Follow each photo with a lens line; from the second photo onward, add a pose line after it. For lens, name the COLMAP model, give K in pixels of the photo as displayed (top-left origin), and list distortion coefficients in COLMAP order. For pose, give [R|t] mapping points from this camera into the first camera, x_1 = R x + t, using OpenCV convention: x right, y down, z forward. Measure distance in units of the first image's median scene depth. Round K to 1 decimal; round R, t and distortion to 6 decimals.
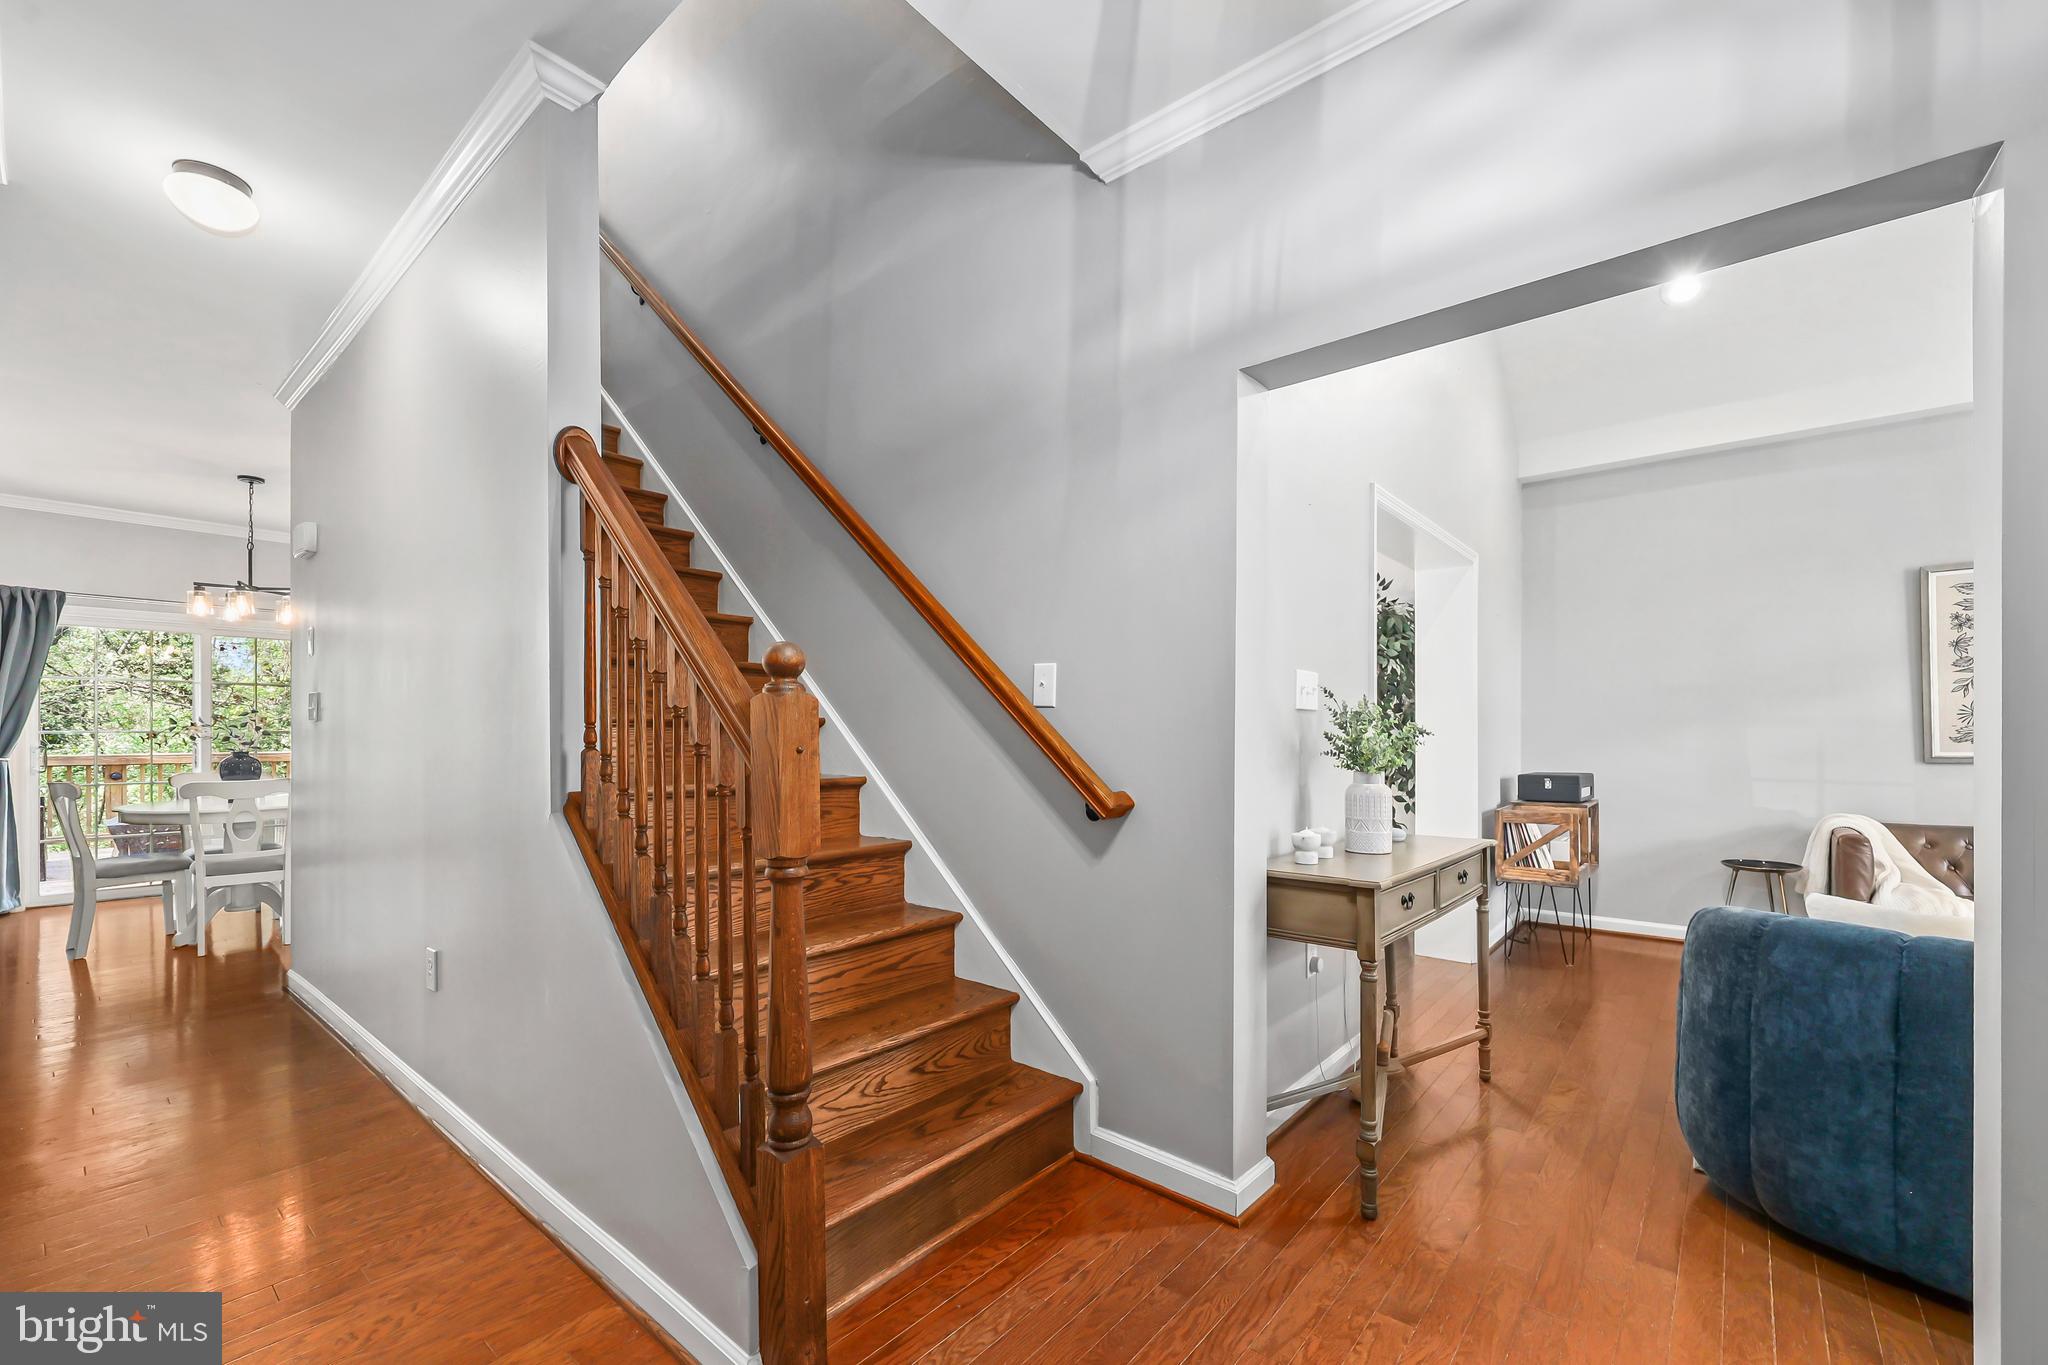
lens RADIAL K [[858.6, 0, 1026.6], [0, 858.6, 747.0], [0, 0, 1]] dist [-0.000546, 0.000144]
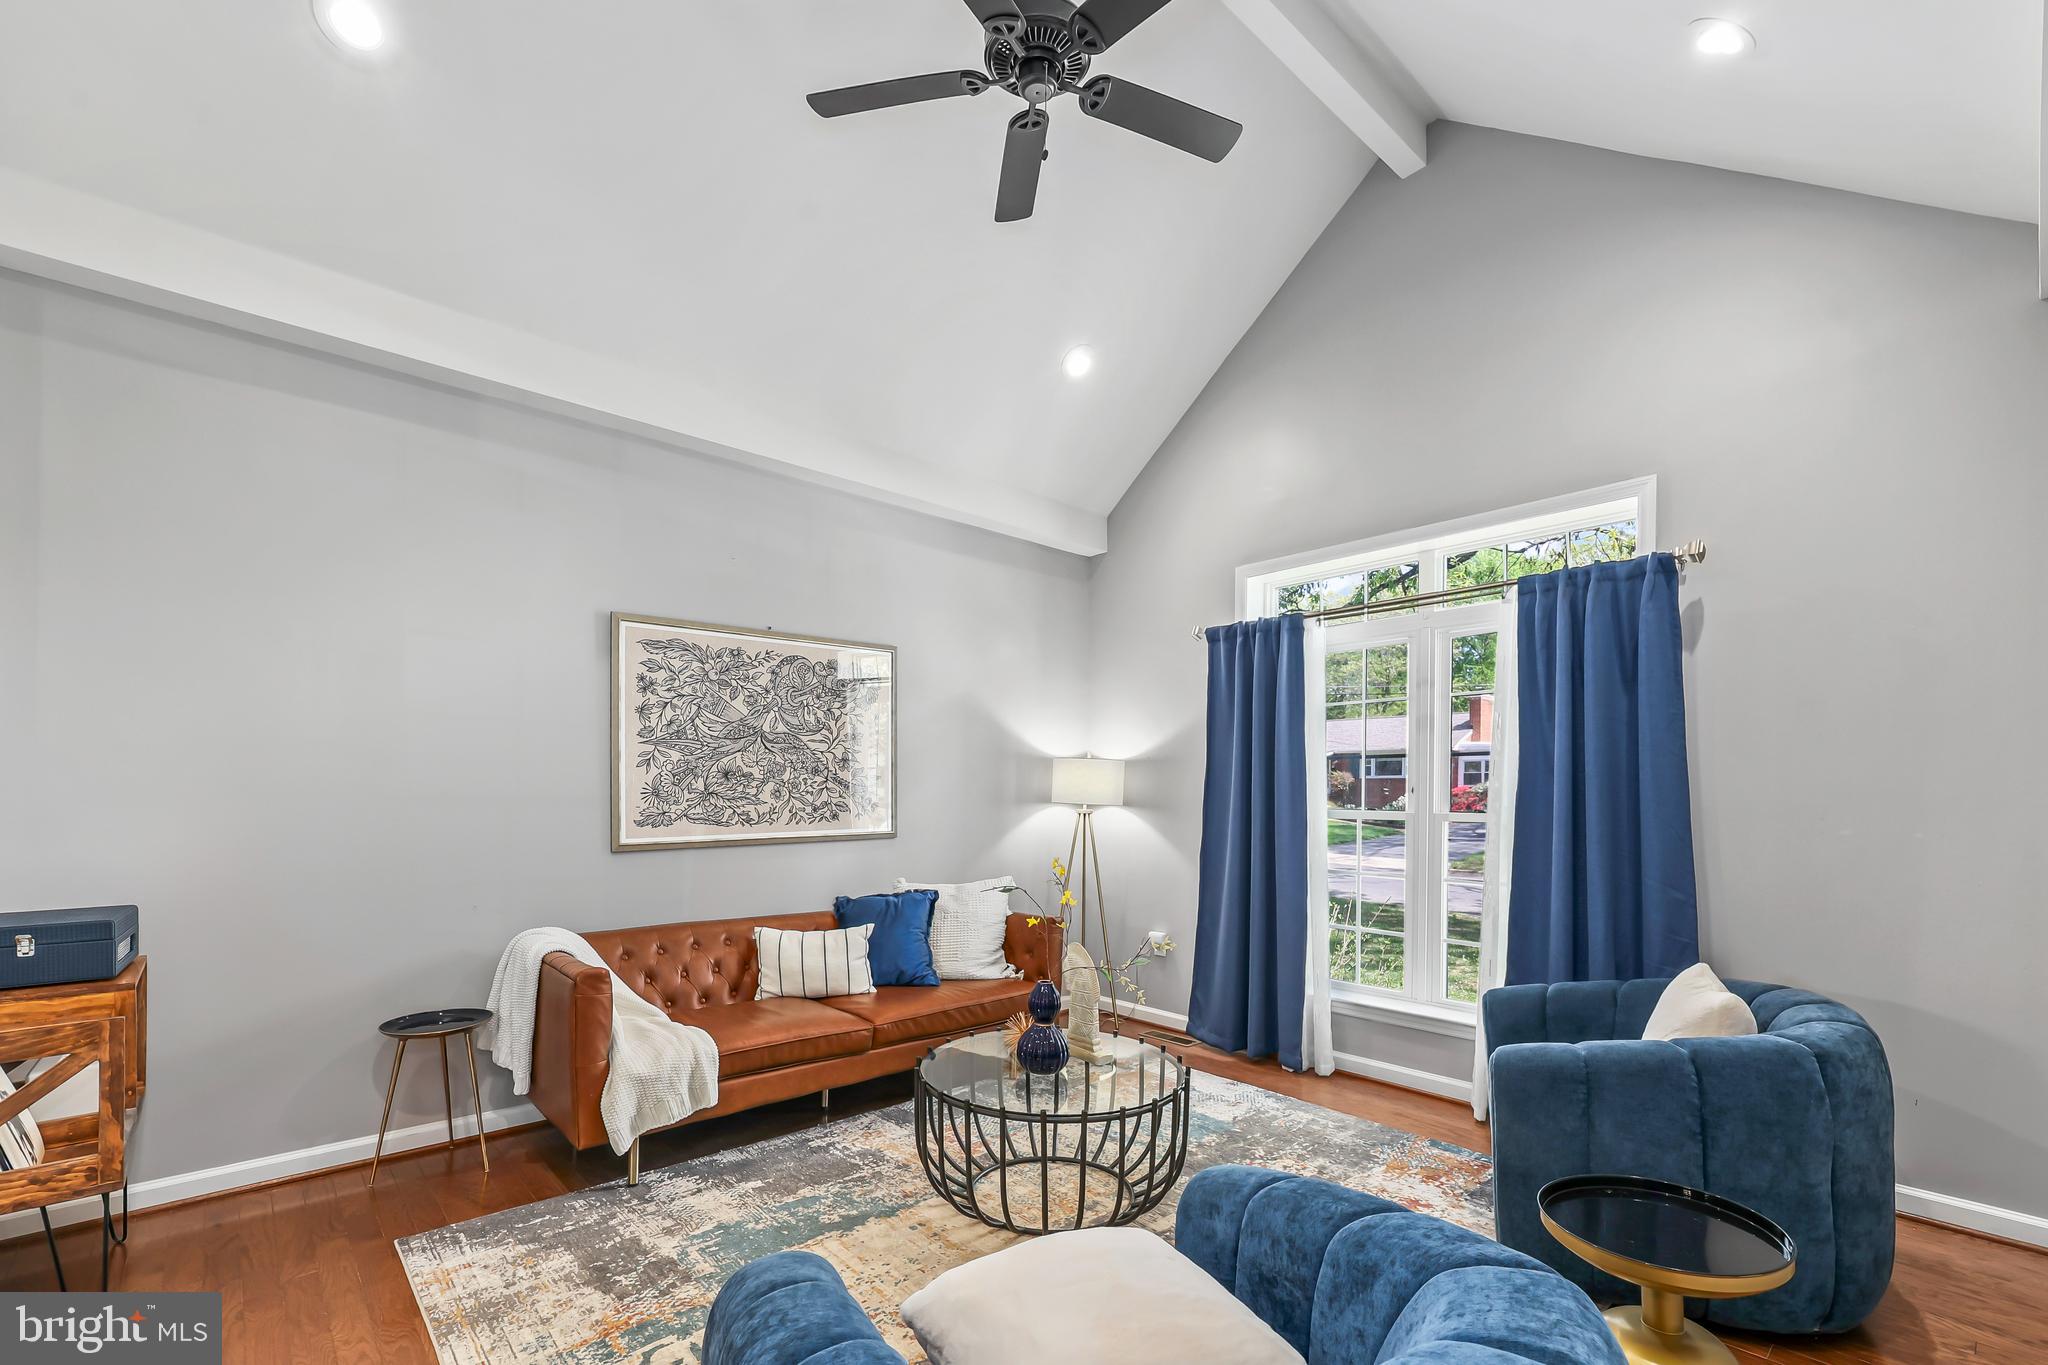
lens RADIAL K [[890.0, 0, 1024.0], [0, 890.0, 781.2], [0, 0, 1]] dist [0.000760, 0.000140]
pose [[0.138881, 0.012211, 0.990234, 0.251867], [-0.000297, 0.999924, -0.012289, -0.037139], [-0.990309, 0.001413, 0.138874, 0.476656]]
